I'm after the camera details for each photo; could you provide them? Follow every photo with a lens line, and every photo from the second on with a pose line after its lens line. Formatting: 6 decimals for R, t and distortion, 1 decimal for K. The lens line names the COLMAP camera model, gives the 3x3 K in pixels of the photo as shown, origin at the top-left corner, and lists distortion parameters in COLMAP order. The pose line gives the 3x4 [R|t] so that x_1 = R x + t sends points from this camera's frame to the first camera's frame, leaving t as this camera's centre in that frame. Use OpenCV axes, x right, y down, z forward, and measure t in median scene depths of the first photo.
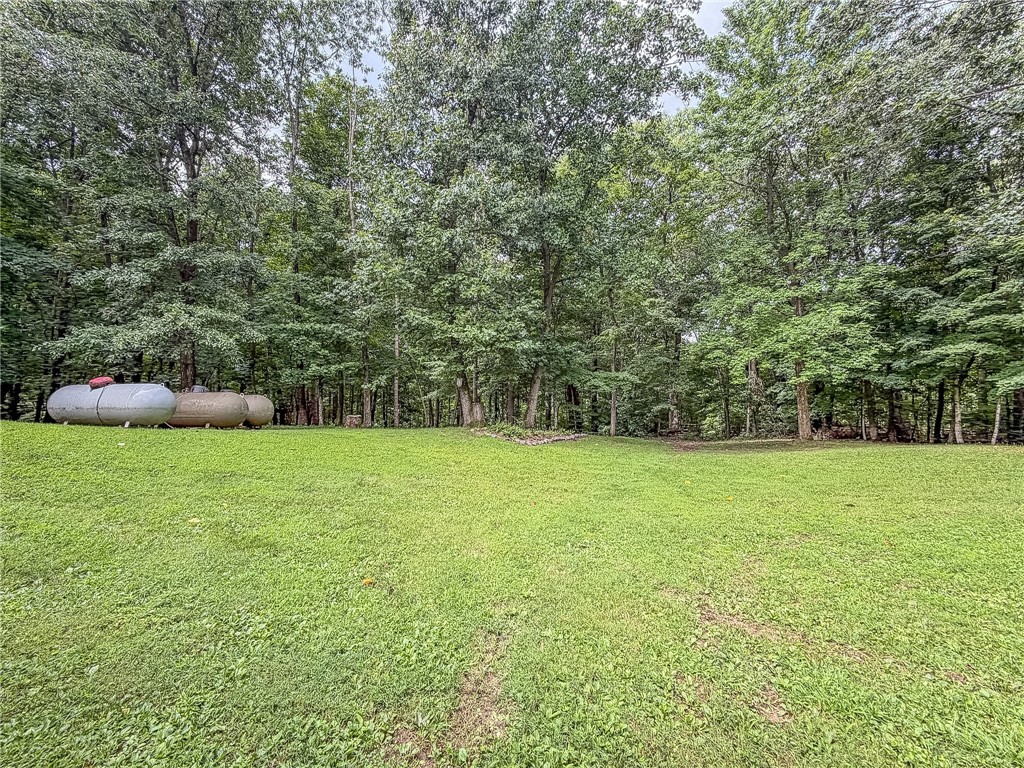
lens RADIAL K [[413.4, 0, 512.0], [0, 413.4, 384.0], [0, 0, 1]] dist [-0.001587, -0.000002]
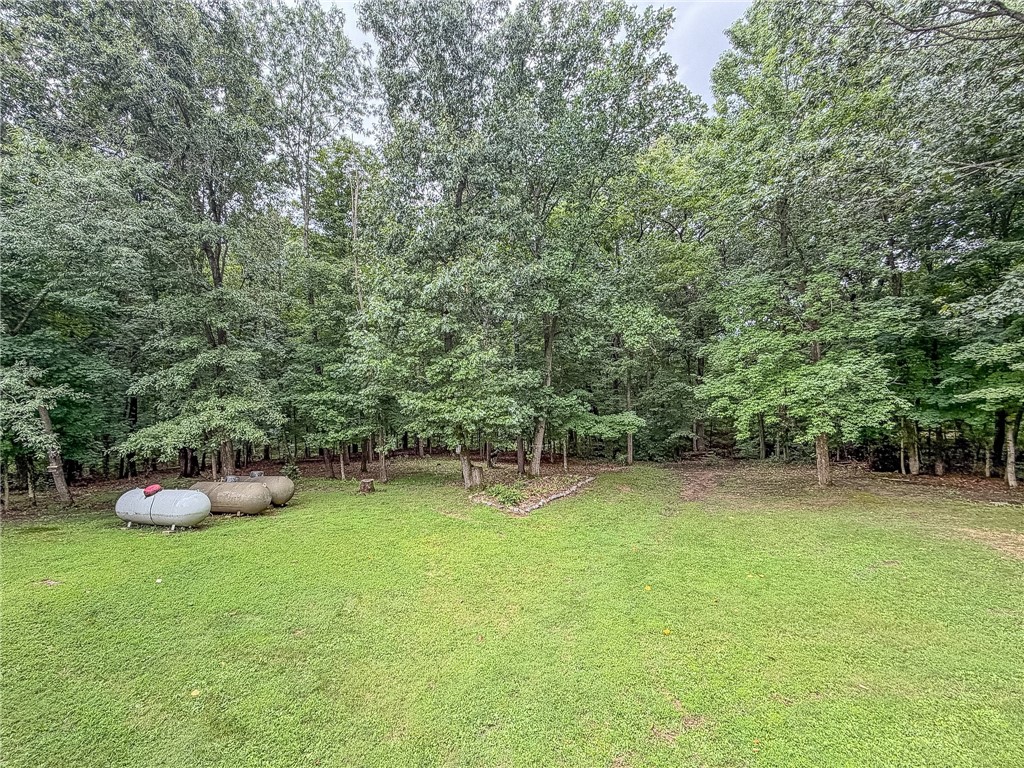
lens RADIAL K [[412.2, 0, 496.5], [0, 412.2, 401.4], [0, 0, 1]] dist [-0.001443, -0.000031]
pose [[0.991027, -0.036100, -0.128696, 0.102866], [0.042790, 0.997852, 0.049604, -0.162310], [0.126629, -0.054666, 0.990443, -0.037511]]
